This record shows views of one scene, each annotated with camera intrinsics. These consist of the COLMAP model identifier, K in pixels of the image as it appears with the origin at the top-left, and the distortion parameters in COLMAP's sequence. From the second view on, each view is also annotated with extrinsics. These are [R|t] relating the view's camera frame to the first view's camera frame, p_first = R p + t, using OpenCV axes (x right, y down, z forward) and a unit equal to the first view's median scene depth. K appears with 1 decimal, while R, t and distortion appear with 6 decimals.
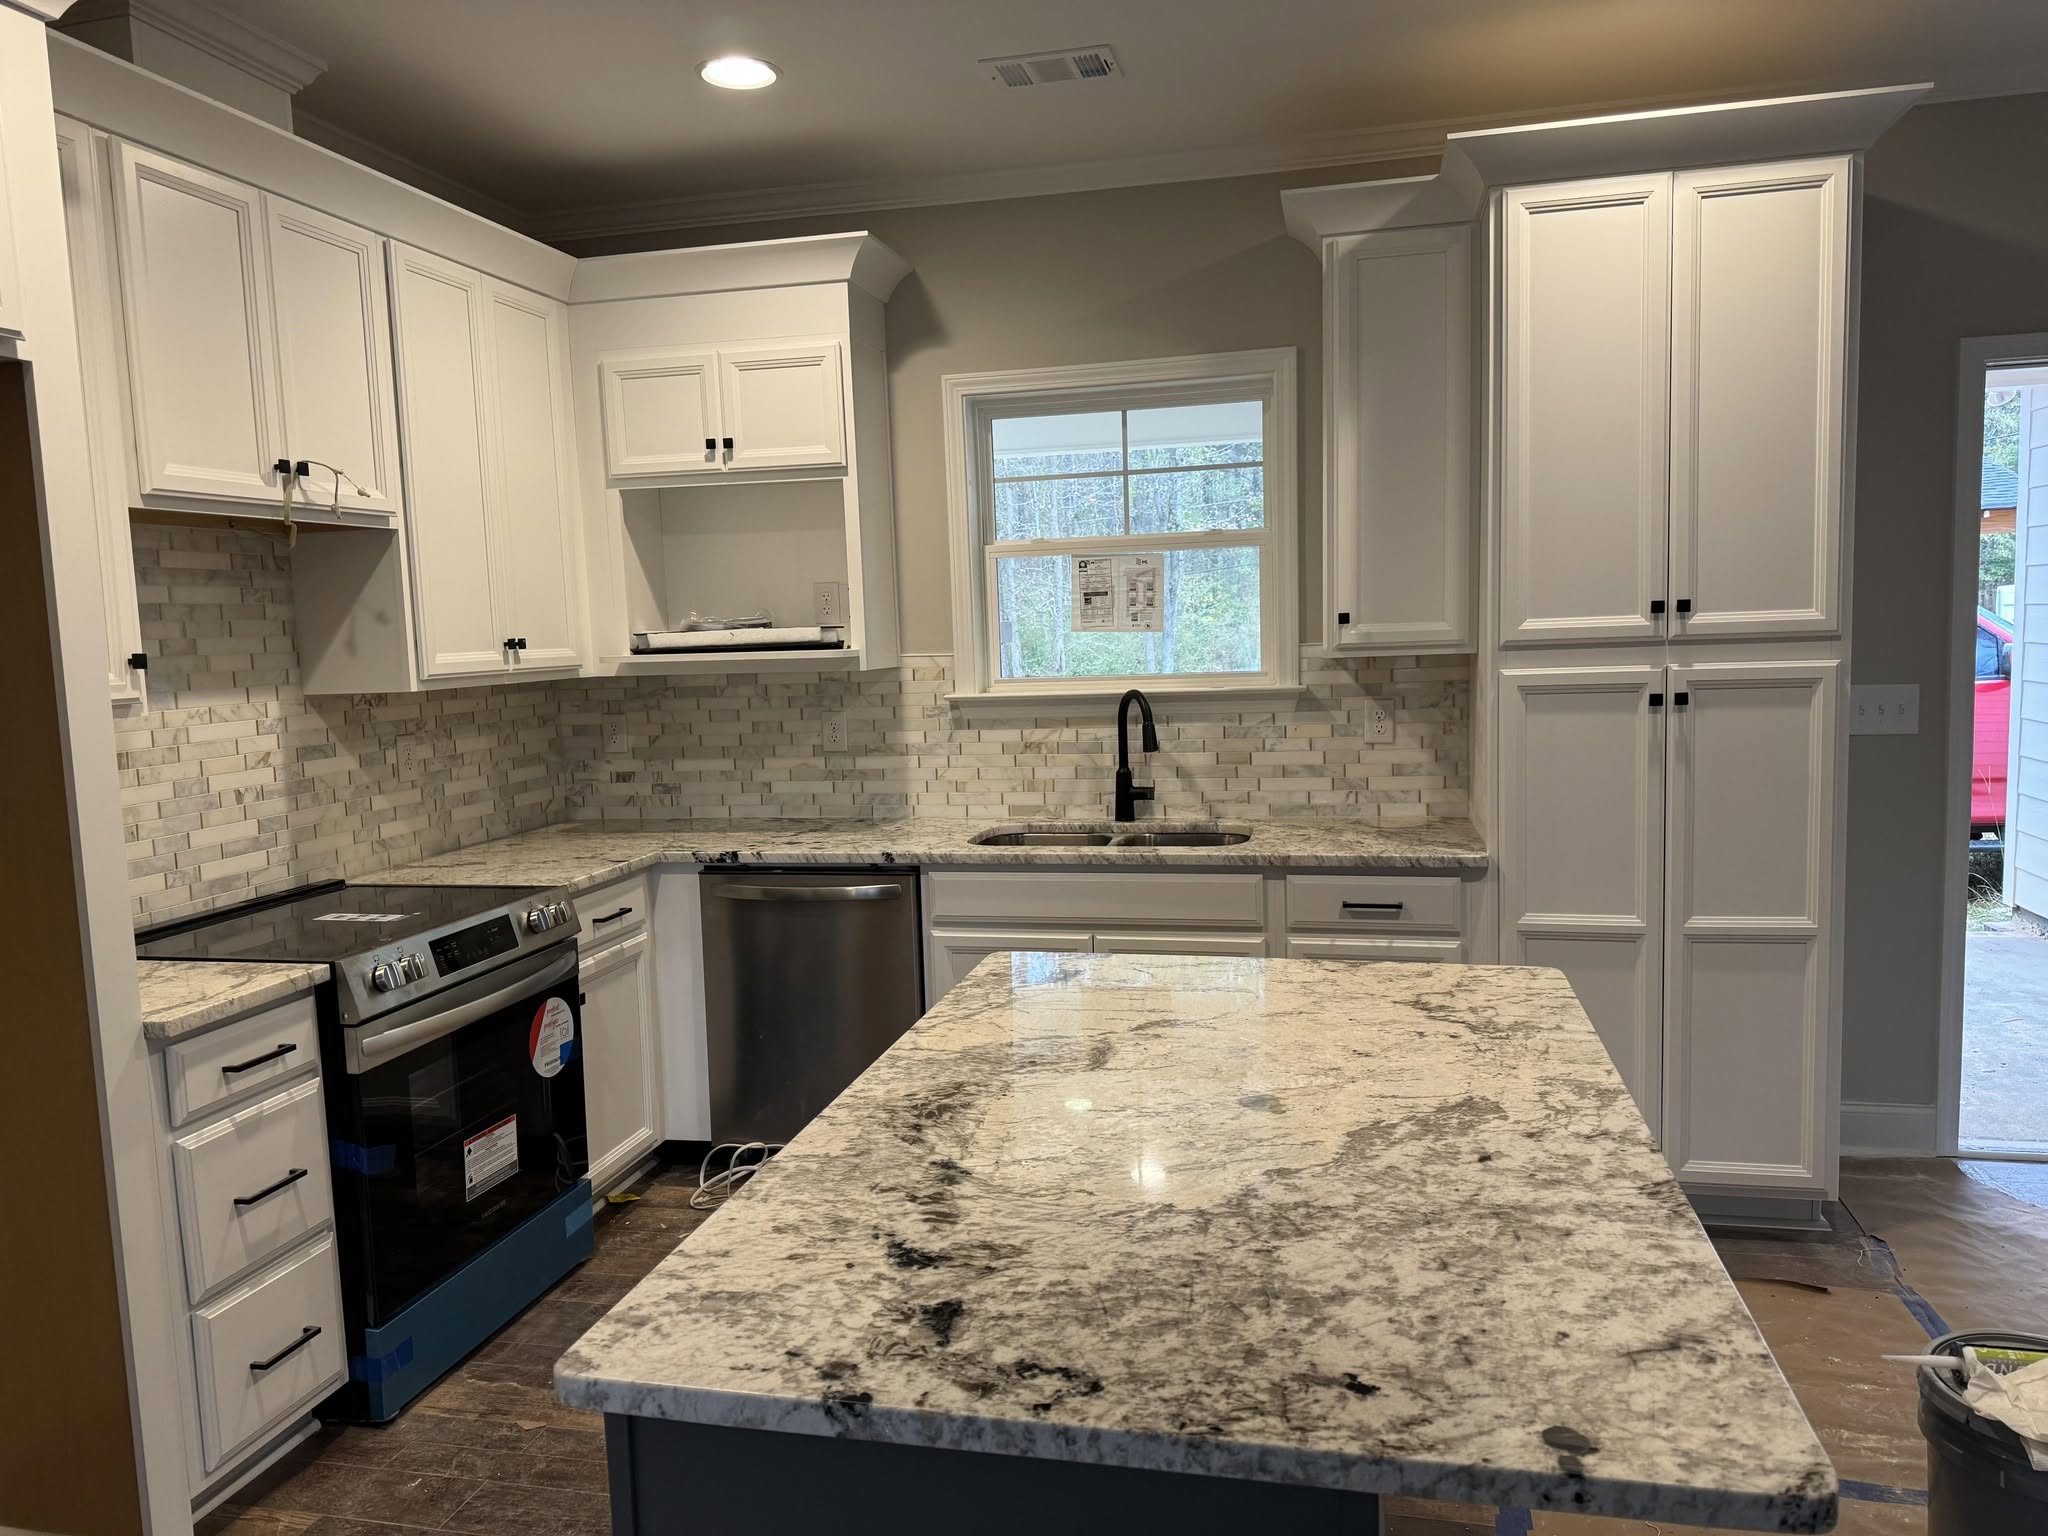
lens RADIAL K [[1459.8, 0, 1024.0], [0, 1459.8, 768.0], [0, 0, 1]] dist [0.102225, -0.172230]
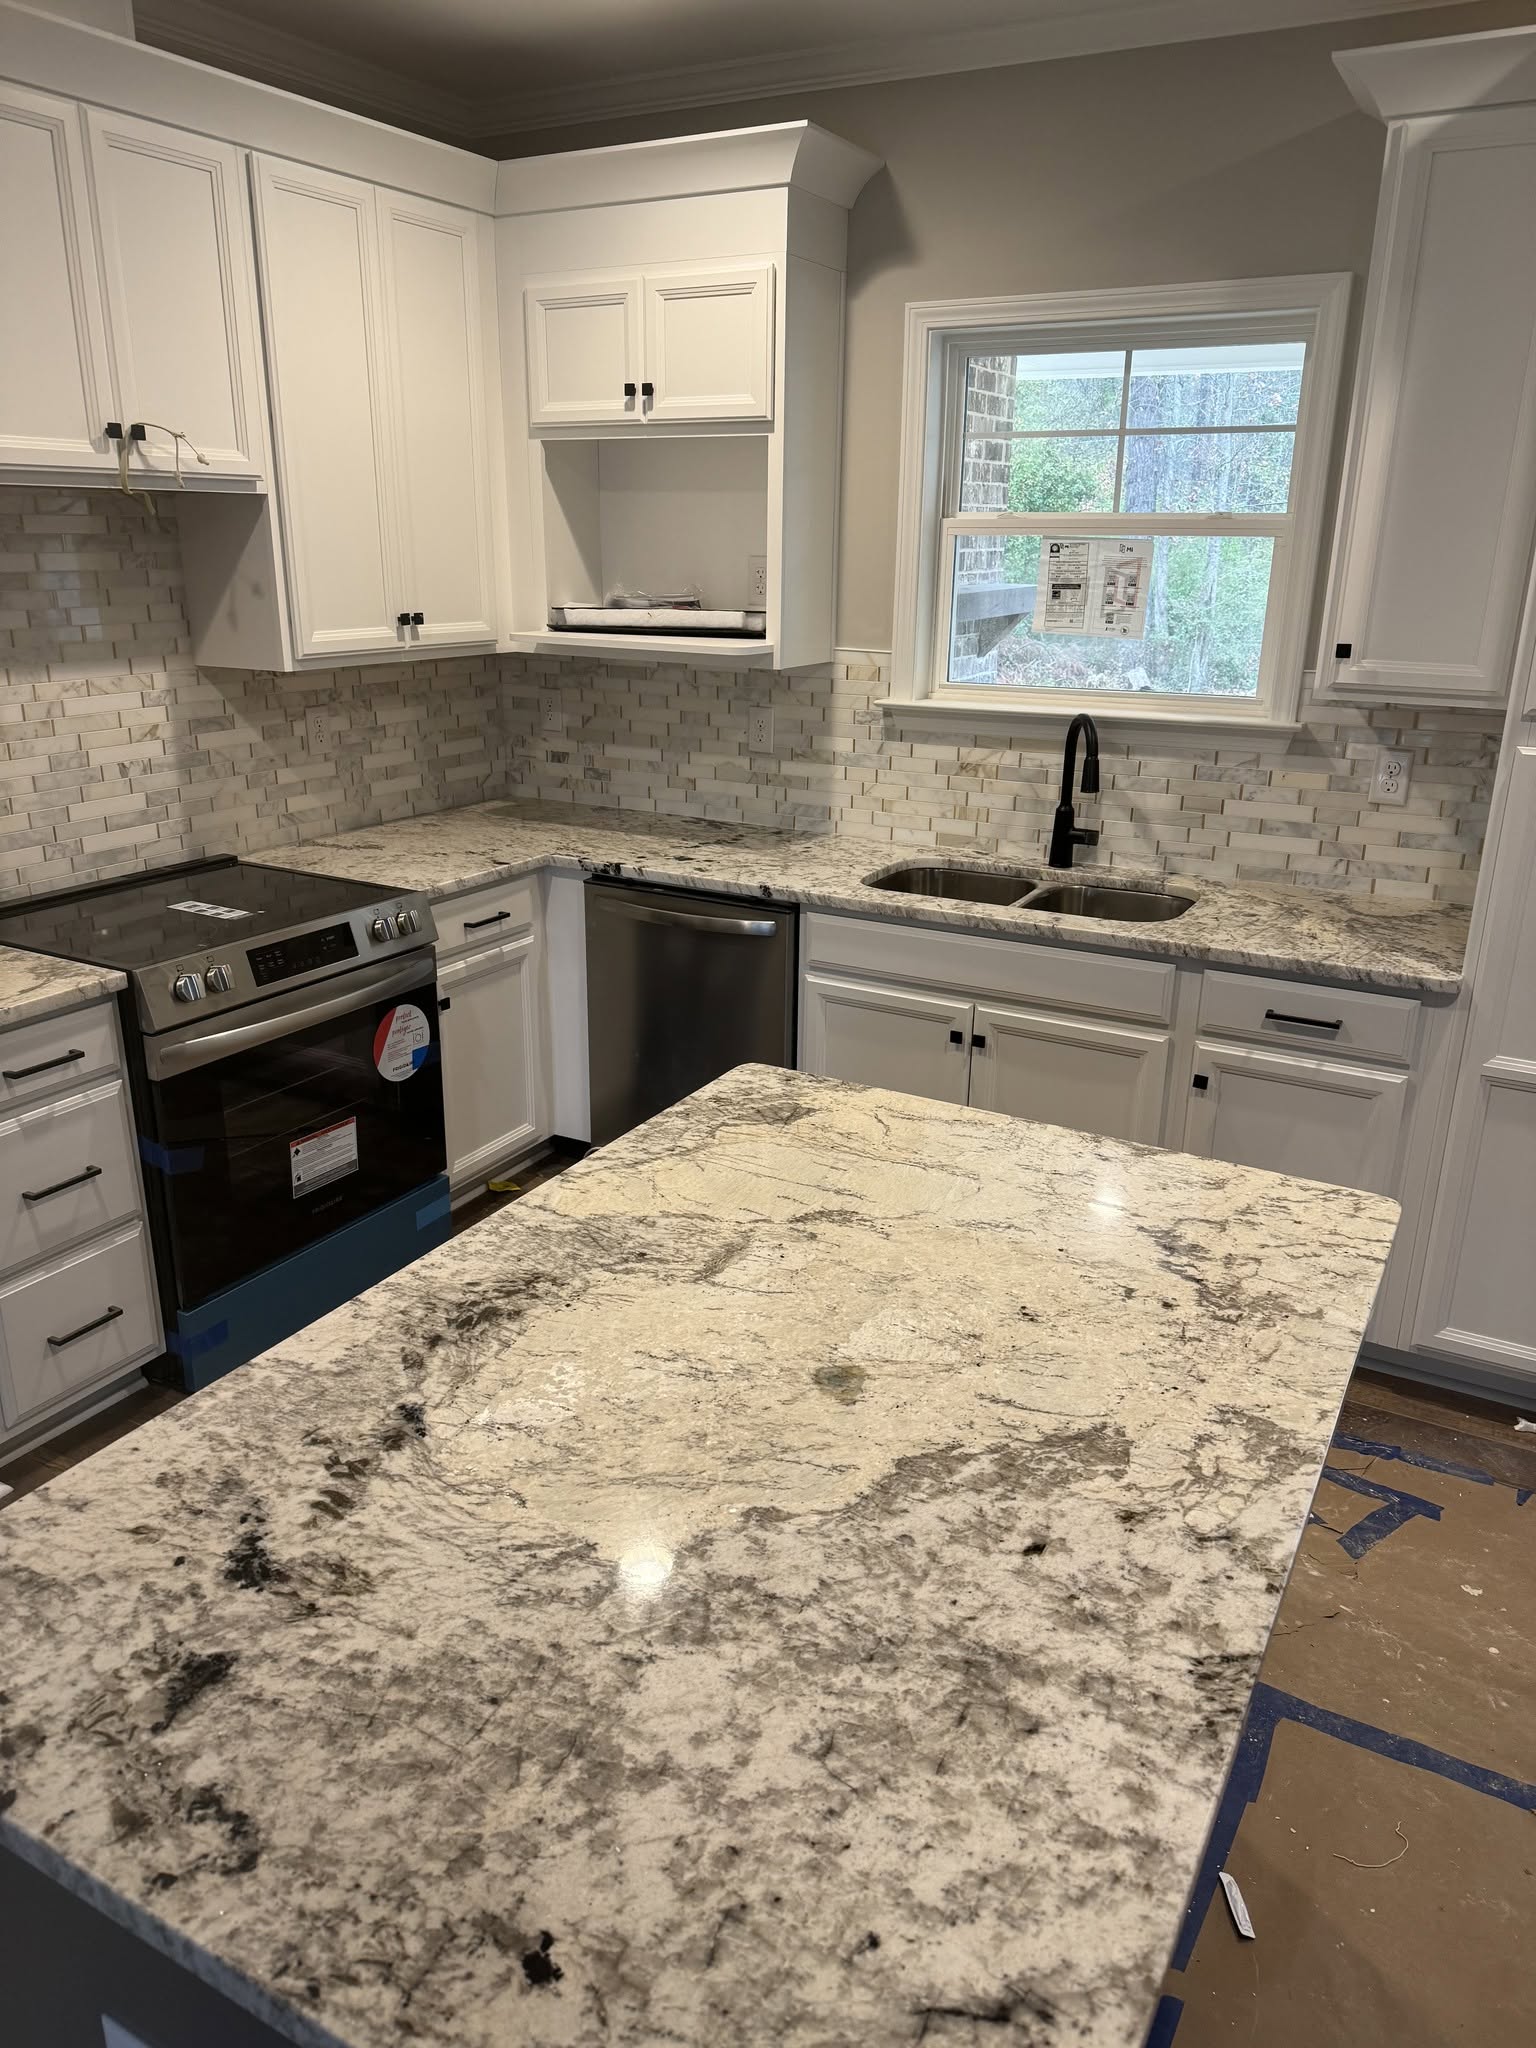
lens RADIAL K [[1444.1, 0, 772.9], [0, 1444.1, 1014.2], [0, 0, 1]] dist [0.086559, -0.114048]
pose [[0.957965, 0.132187, -0.254615, 0.164554], [-0.070977, 0.969134, 0.236097, -0.084297], [0.277965, -0.208101, 0.937779, 0.151194]]
